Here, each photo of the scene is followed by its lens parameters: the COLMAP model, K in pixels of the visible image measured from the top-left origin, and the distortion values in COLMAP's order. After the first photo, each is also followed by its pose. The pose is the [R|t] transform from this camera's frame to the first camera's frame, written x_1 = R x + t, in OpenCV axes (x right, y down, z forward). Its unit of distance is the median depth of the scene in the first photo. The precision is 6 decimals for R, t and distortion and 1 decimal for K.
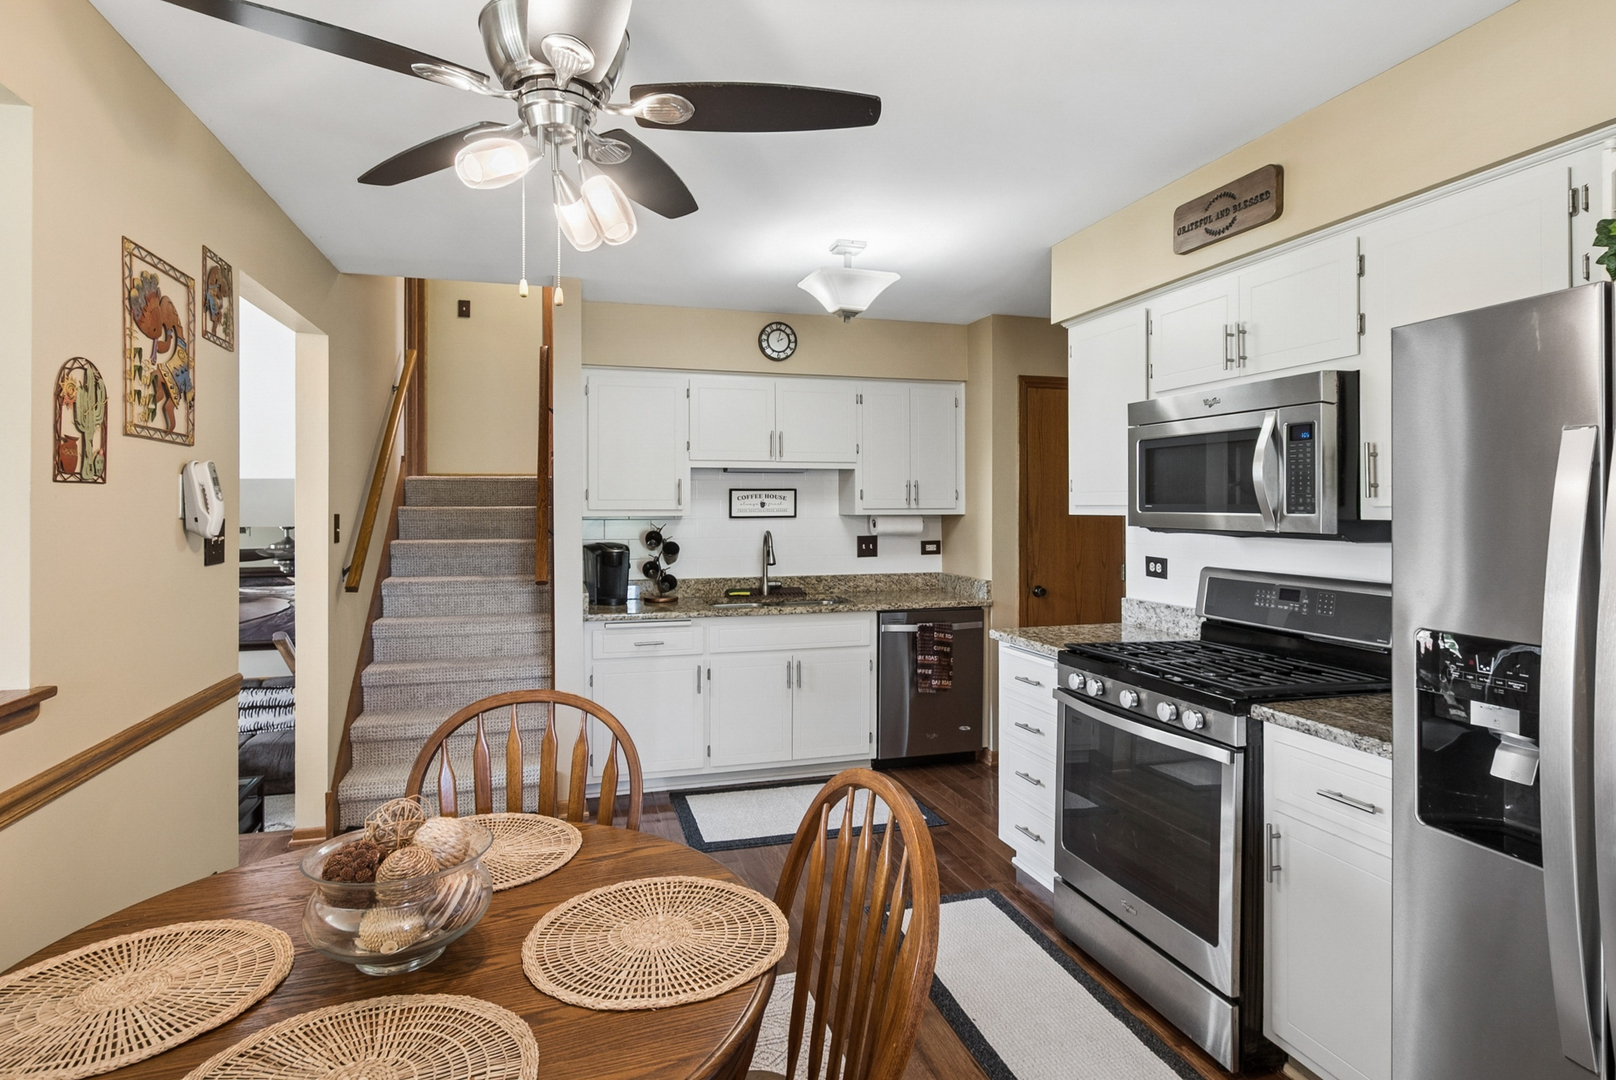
lens RADIAL K [[852.6, 0, 811.3], [0, 852.6, 505.7], [0, 0, 1]] dist [-0.001388, 0.000427]
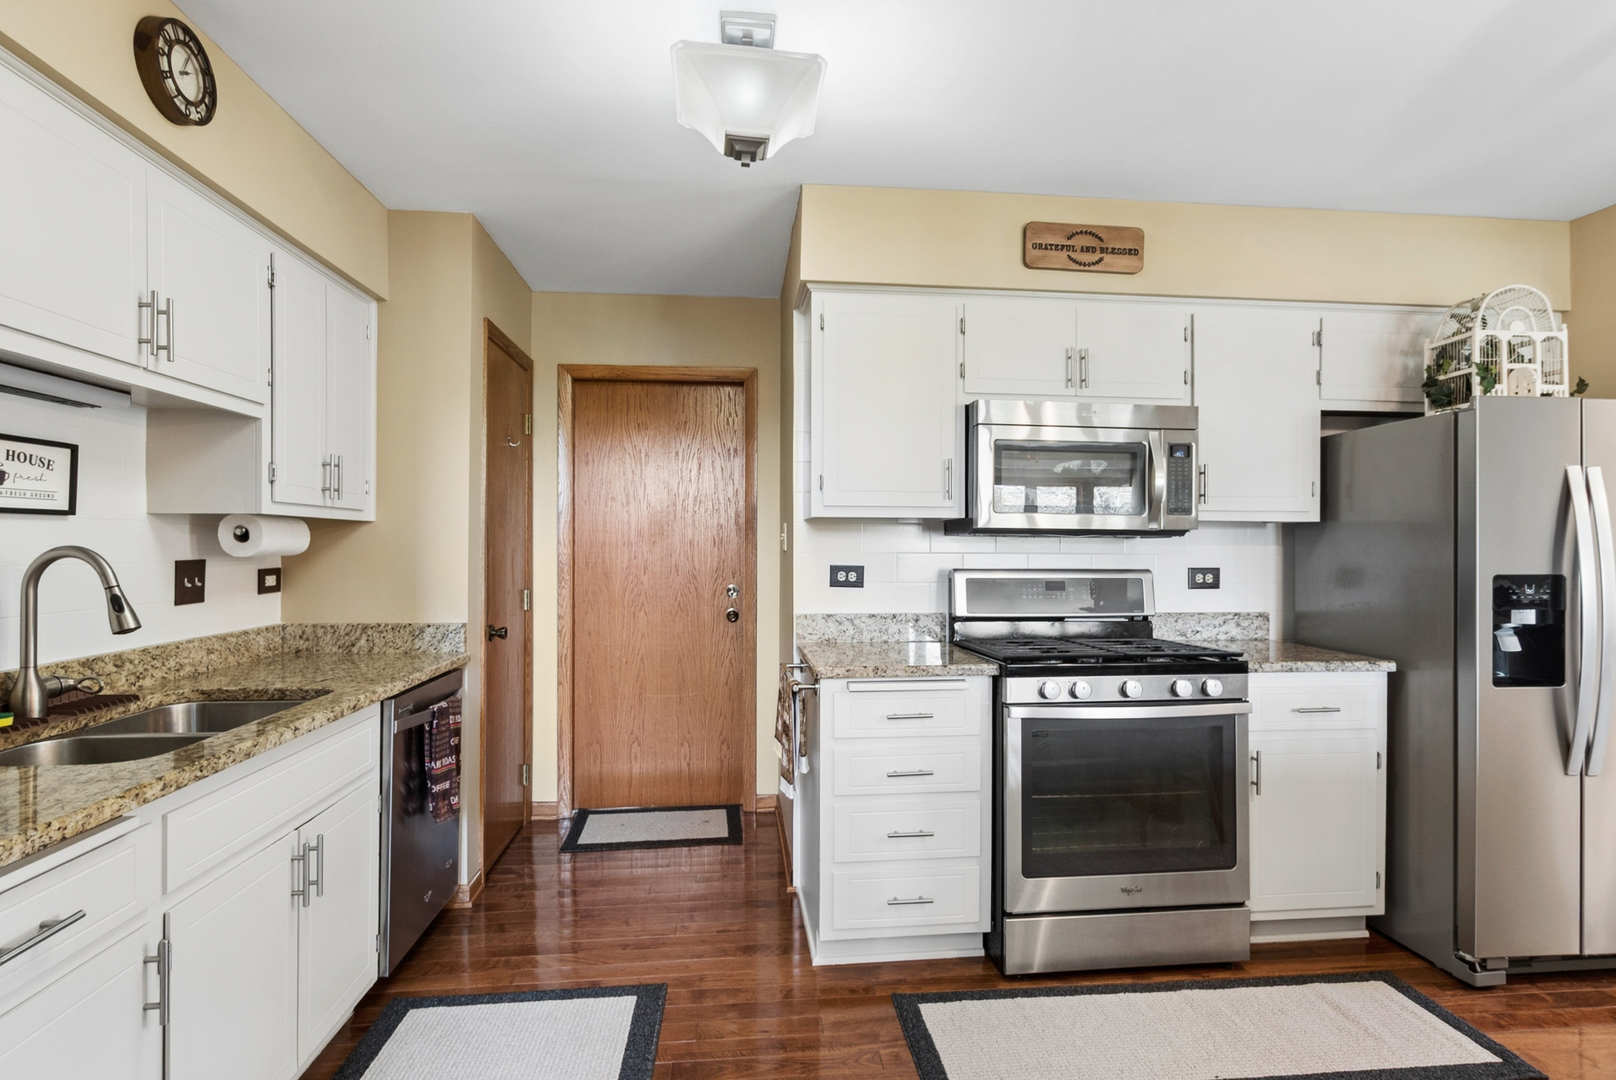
lens RADIAL K [[836.6, 0, 814.7], [0, 836.6, 545.4], [0, 0, 1]] dist [-0.002665, 0.000161]
pose [[0.186437, 0.004895, 0.982455, -0.521801], [-0.004441, 0.999982, -0.004139, 0.043560], [-0.982457, -0.003592, 0.186455, 0.891733]]
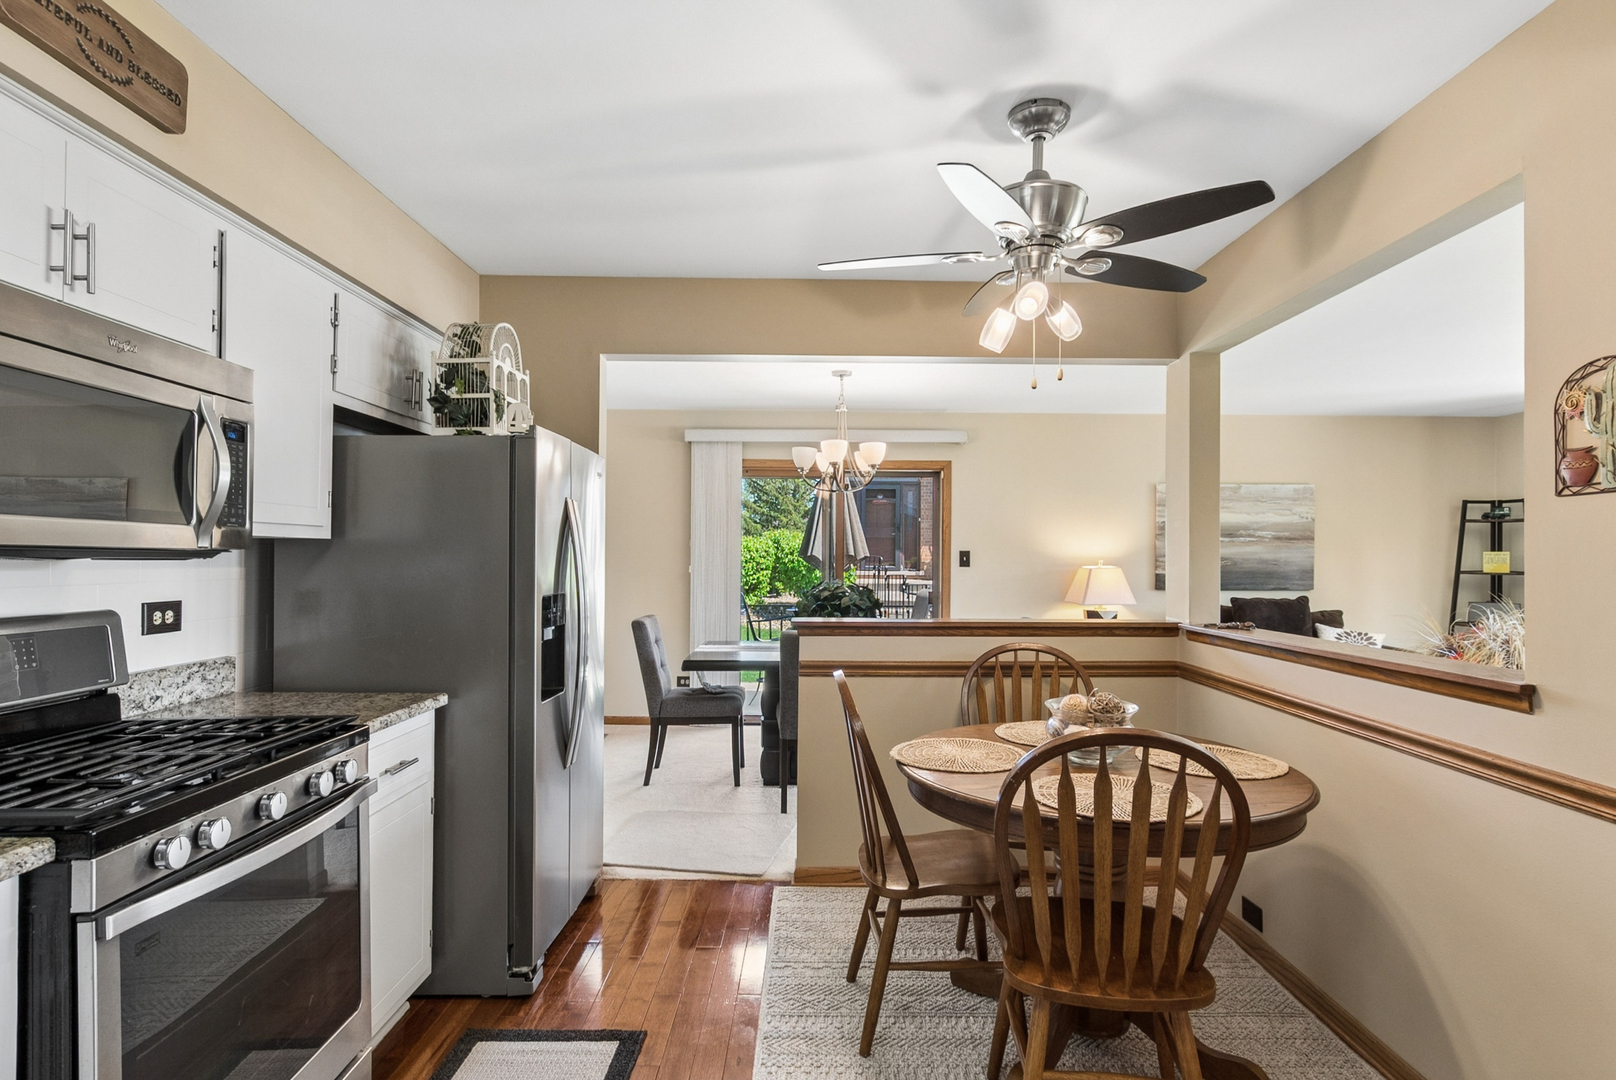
lens RADIAL K [[836.6, 0, 814.7], [0, 836.6, 545.4], [0, 0, 1]] dist [-0.002665, 0.000161]
pose [[-0.959178, -0.000947, 0.282800, -0.152532], [-0.004380, 0.999924, -0.011510, 0.023784], [-0.282767, -0.012279, -0.959110, 1.120732]]
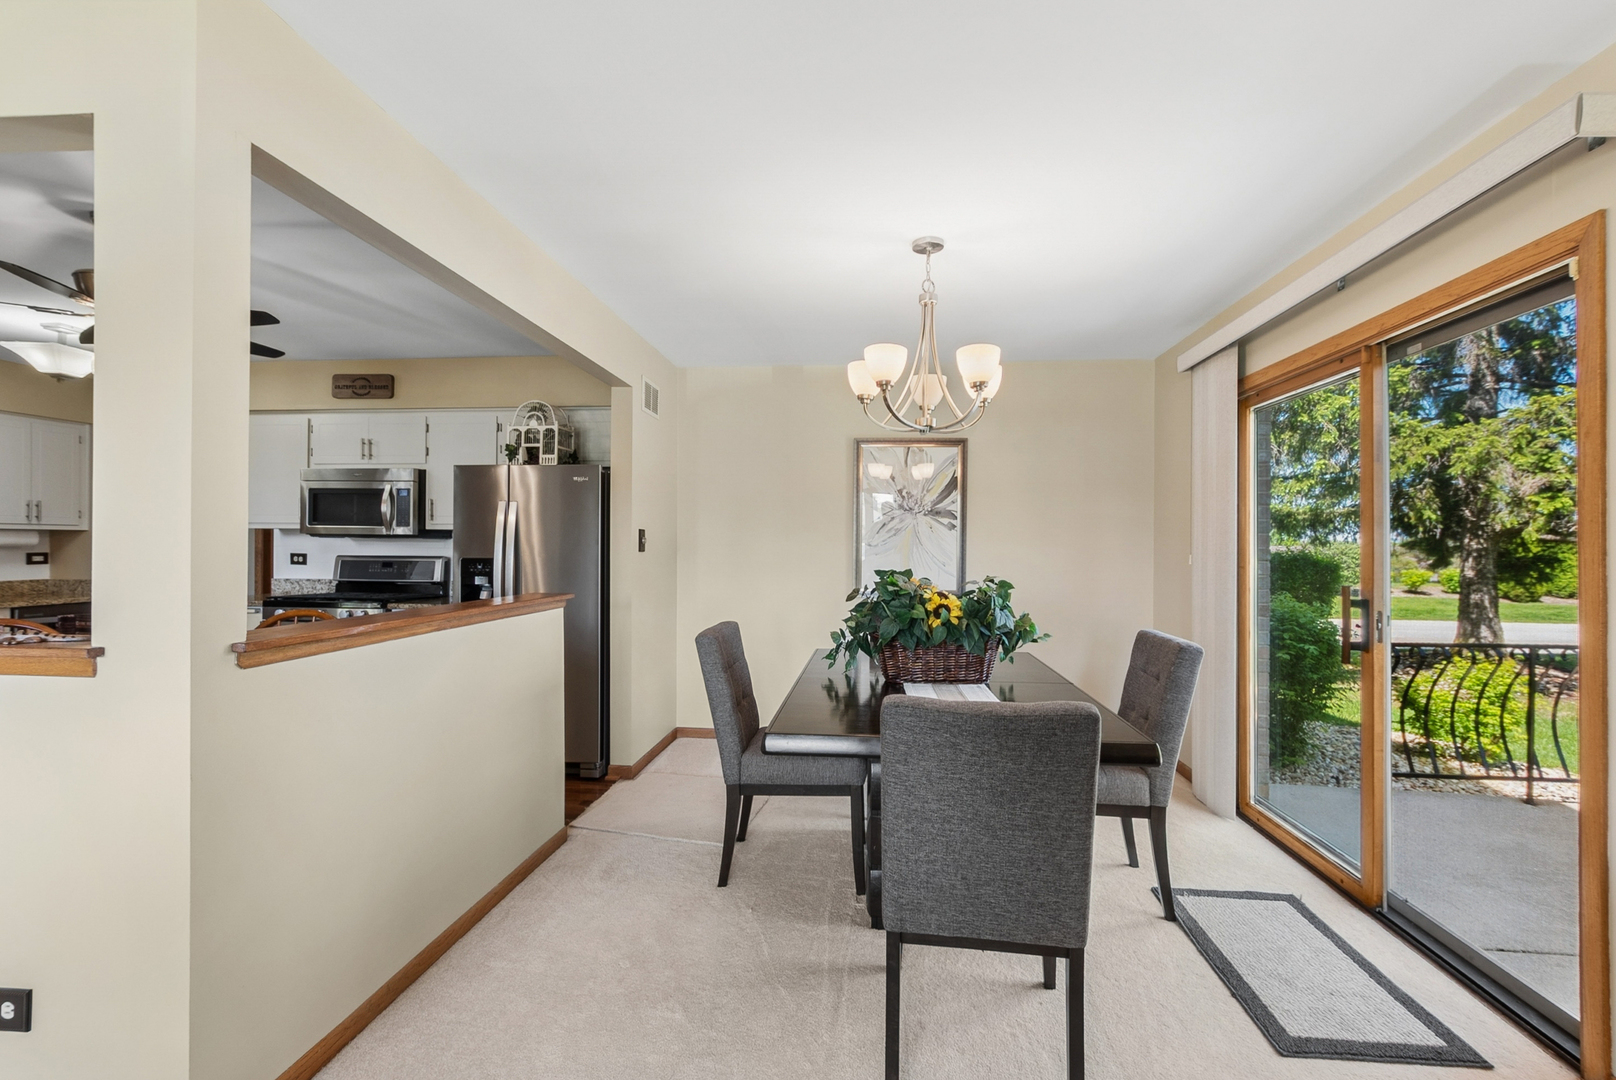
lens RADIAL K [[705.3, 0, 822.6], [0, 705.3, 536.1], [0, 0, 1]] dist [-0.008590, 0.000831]
pose [[0.370614, 0.011094, 0.928721, -0.563543], [-0.007267, 0.999933, -0.009045, 0.031292], [-0.928758, -0.003396, 0.370670, -0.567471]]
